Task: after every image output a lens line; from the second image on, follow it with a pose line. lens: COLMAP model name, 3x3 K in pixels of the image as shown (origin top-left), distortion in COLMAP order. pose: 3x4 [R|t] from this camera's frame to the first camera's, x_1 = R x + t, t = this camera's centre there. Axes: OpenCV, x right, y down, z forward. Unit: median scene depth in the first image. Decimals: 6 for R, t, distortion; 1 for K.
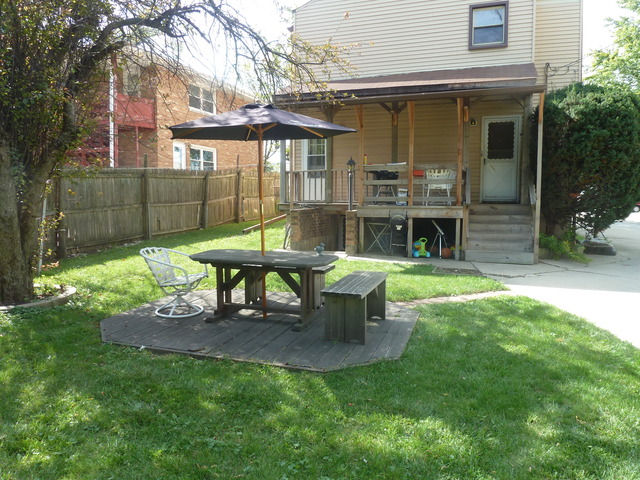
lens RADIAL K [[469.0, 0, 320.0], [0, 469.0, 240.0], [0, 0, 1]] dist [-0.010126, -0.003283]
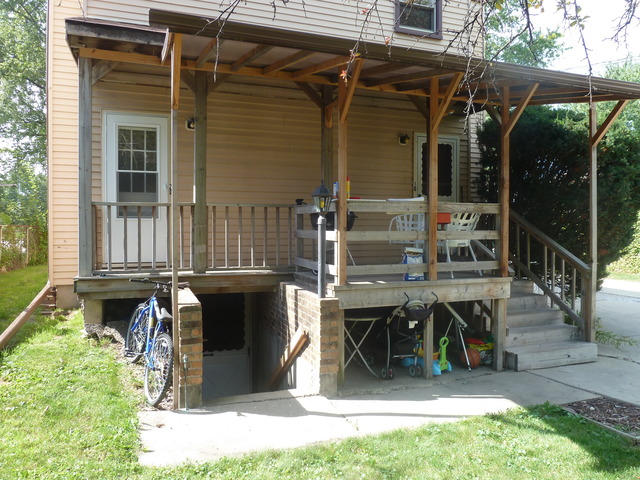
lens RADIAL K [[469.0, 0, 320.0], [0, 469.0, 240.0], [0, 0, 1]] dist [-0.010126, -0.003283]
pose [[0.762995, -0.023659, 0.645971, -0.211449], [0.060372, 0.997570, -0.034772, -0.094548], [-0.643579, 0.065529, 0.762569, 0.592740]]
